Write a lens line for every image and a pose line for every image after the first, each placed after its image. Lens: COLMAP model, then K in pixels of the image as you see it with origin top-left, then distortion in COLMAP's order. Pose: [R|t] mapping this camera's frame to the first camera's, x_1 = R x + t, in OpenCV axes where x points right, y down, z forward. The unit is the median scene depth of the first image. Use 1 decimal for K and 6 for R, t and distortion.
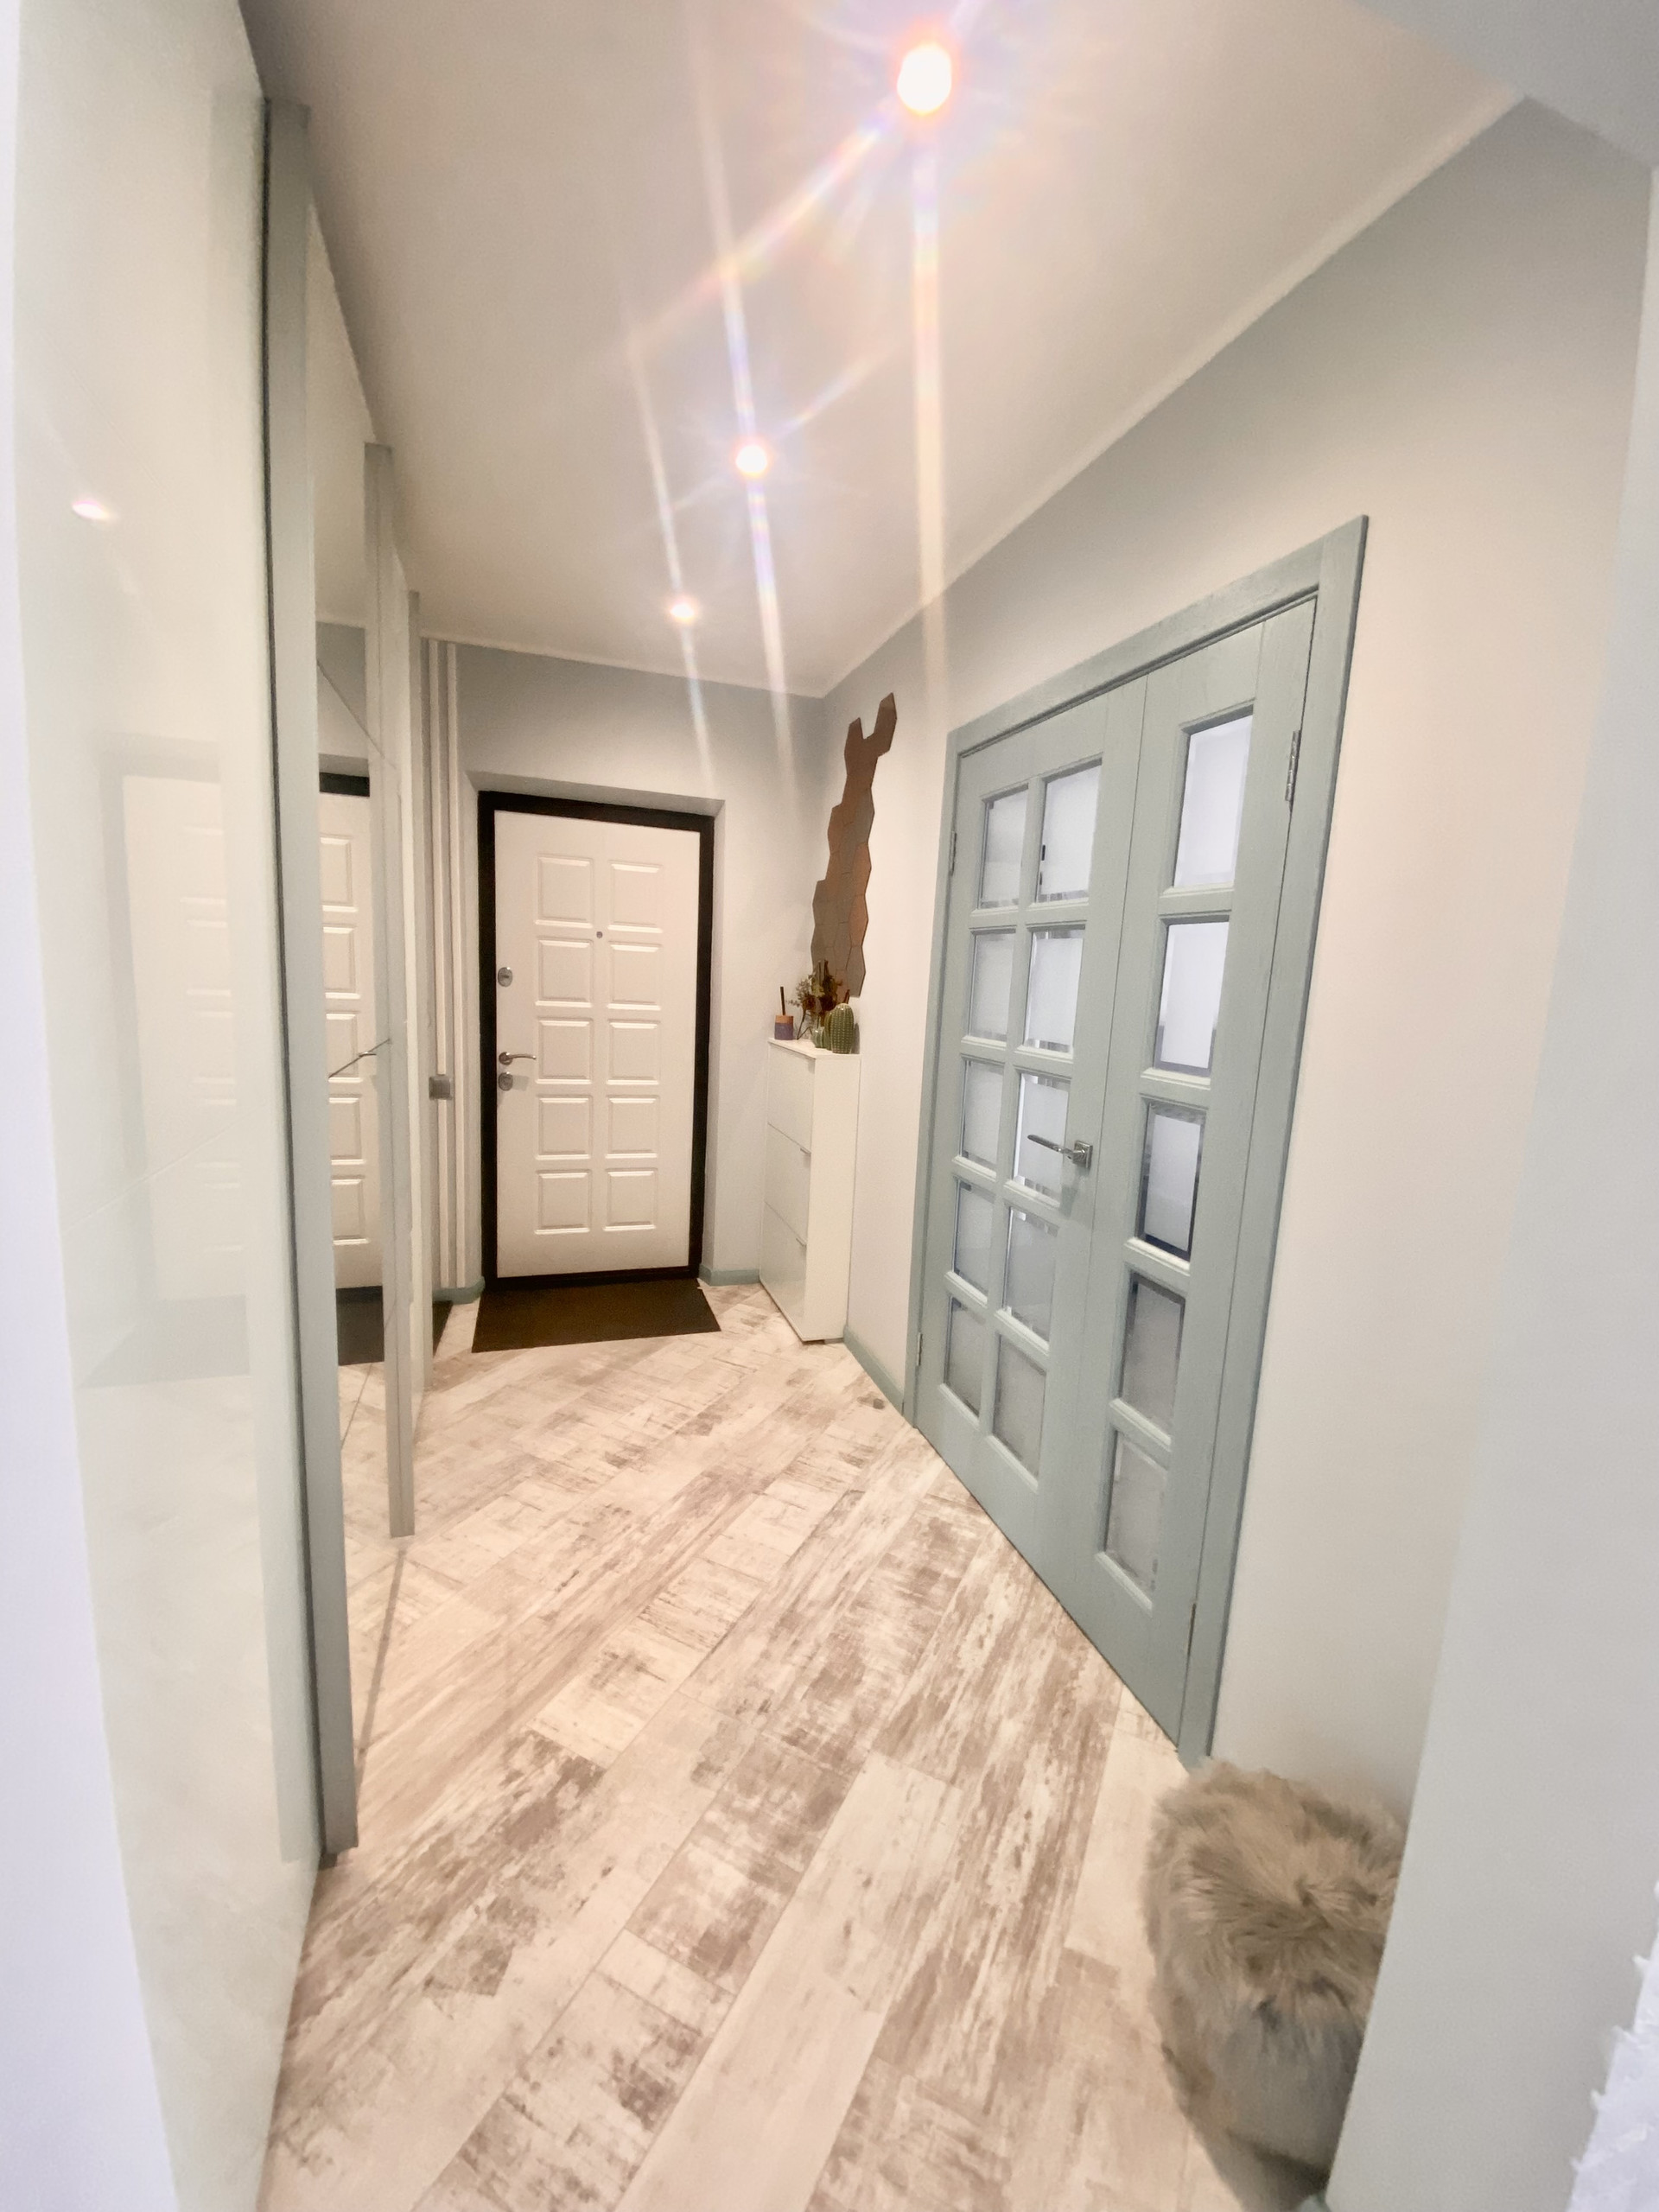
lens RADIAL K [[896.0, 0, 821.8], [0, 896.0, 1092.4], [0, 0, 1]] dist [0.000844, -0.012813]
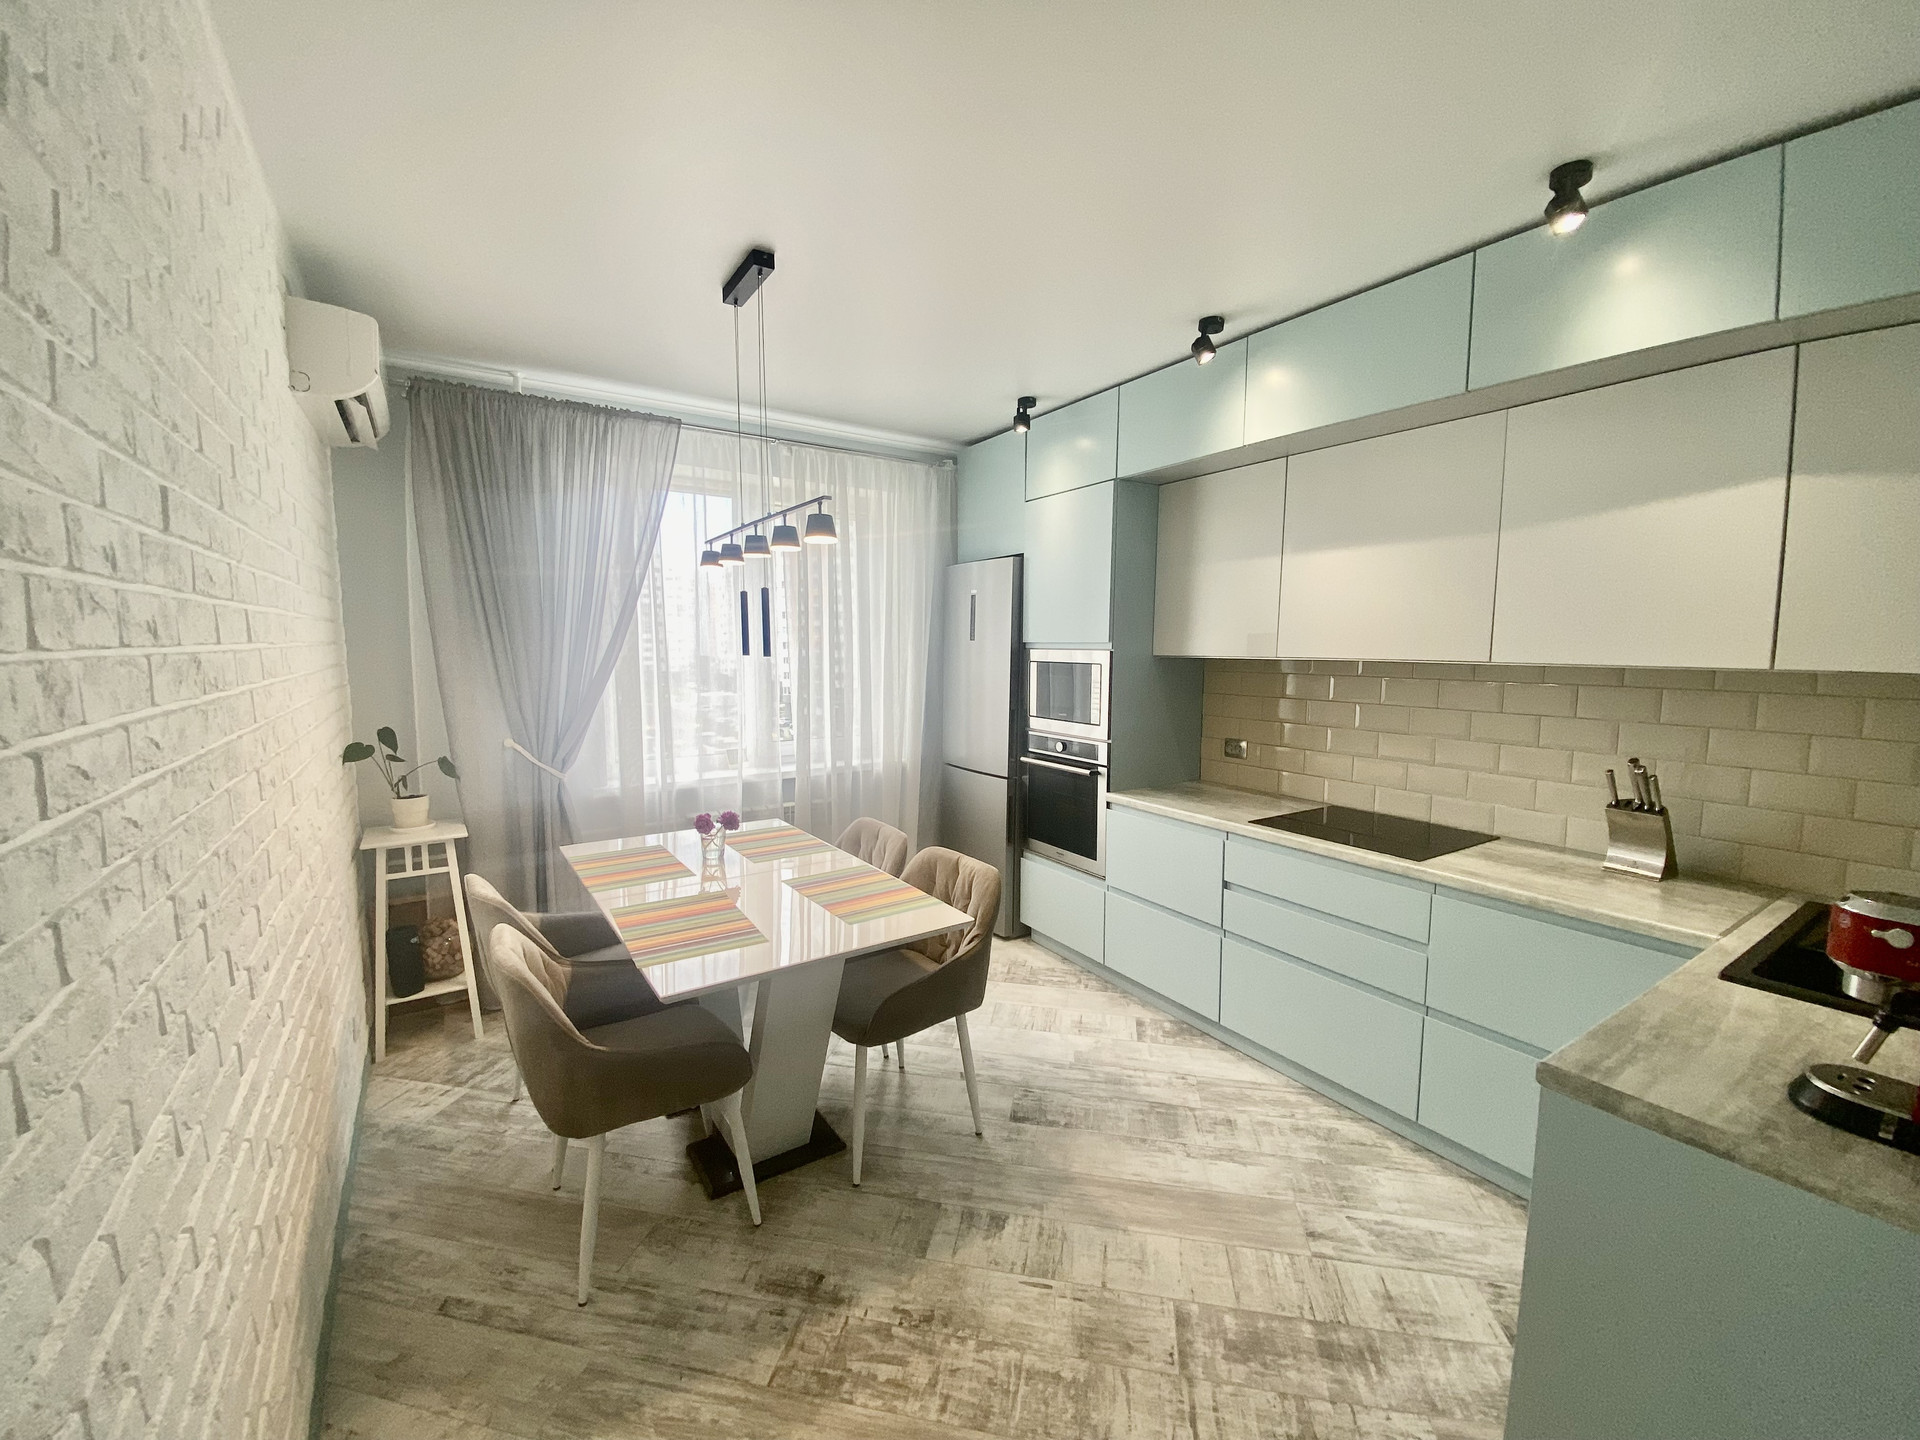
lens RADIAL K [[777.8, 0, 965.6], [0, 777.8, 719.7], [0, 0, 1]] dist [0.000844, -0.012813]
pose [[-0.250388, -0.140006, 0.957969, -0.456904], [0.128320, 0.975959, 0.176175, -0.271735], [-0.959604, 0.167039, -0.226403, 1.468500]]
